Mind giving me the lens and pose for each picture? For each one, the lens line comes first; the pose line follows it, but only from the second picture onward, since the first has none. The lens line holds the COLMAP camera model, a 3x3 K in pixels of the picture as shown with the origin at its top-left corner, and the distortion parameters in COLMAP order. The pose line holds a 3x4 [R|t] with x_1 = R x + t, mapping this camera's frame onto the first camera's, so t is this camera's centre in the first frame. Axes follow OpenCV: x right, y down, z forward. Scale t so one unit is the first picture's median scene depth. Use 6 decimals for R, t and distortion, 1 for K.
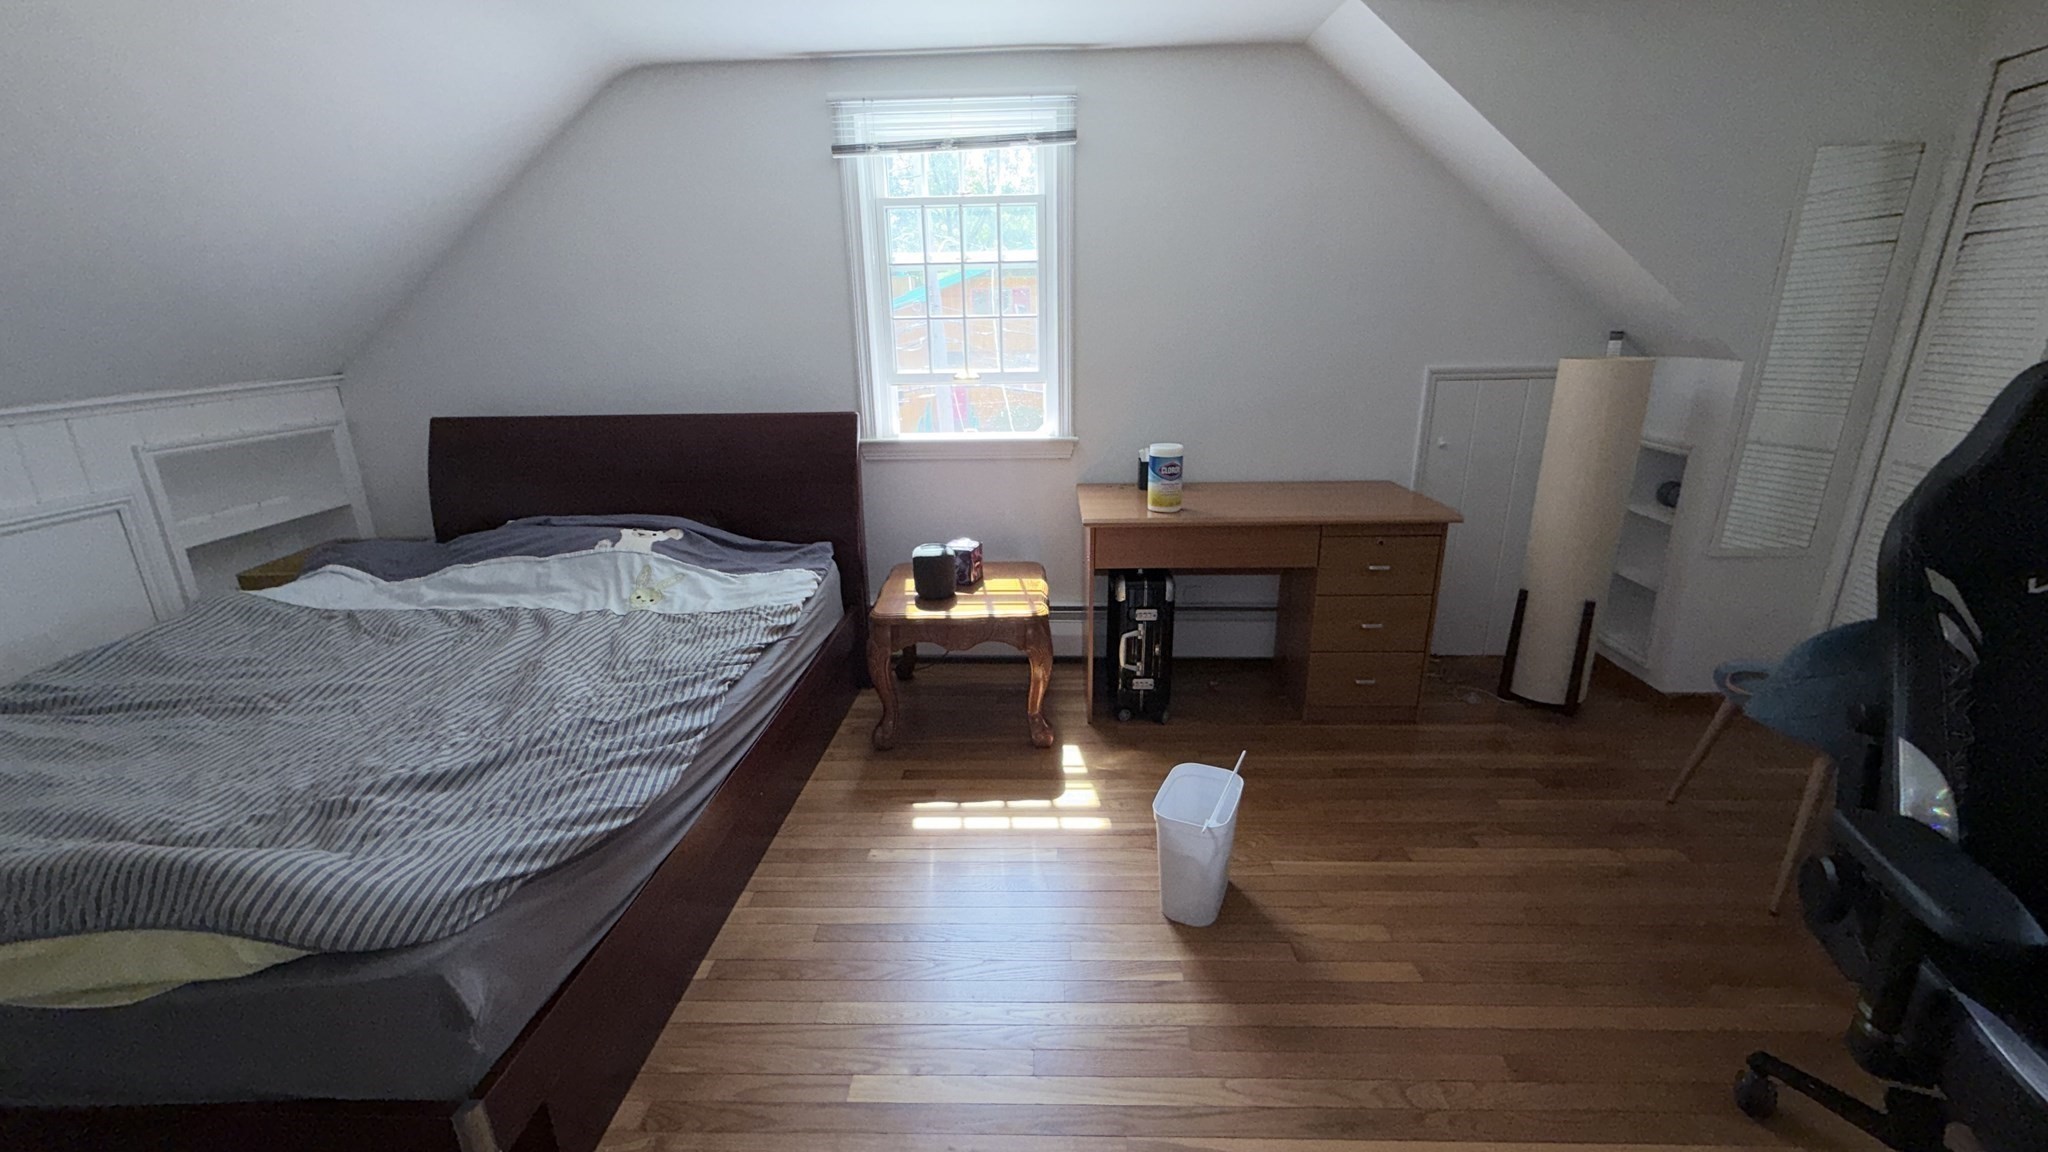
lens RADIAL K [[817.2, 0, 1026.1], [0, 817.2, 580.1], [0, 0, 1]] dist [-0.001450, 0.000050]
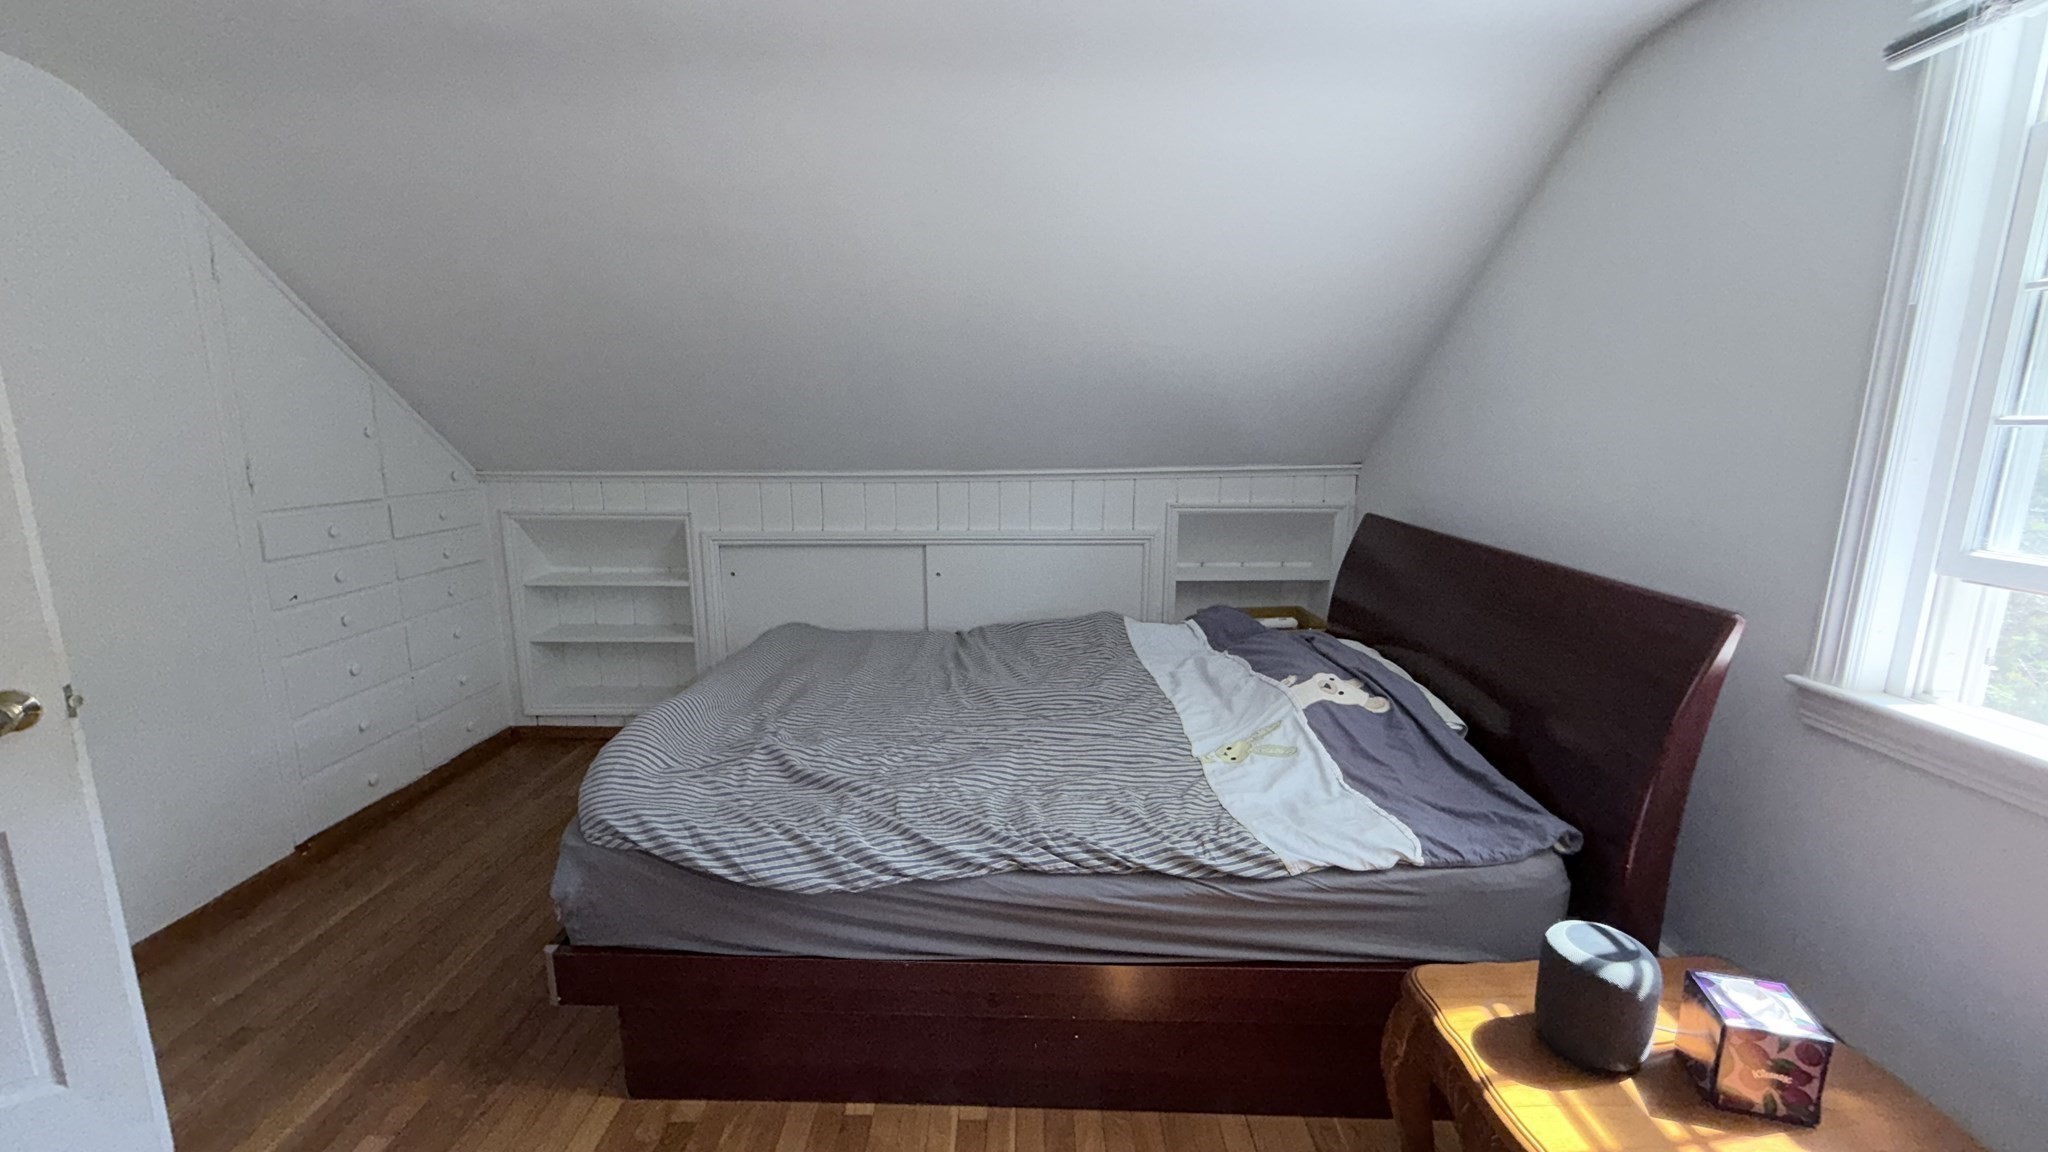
lens RADIAL K [[817.2, 0, 1019.8], [0, 817.2, 574.6], [0, 0, 1]] dist [-0.001450, 0.000050]
pose [[0.016413, 0.200323, -0.979592, 0.294957], [-0.300368, 0.935459, 0.186265, -0.235818], [0.953682, 0.291181, 0.075524, 0.698962]]
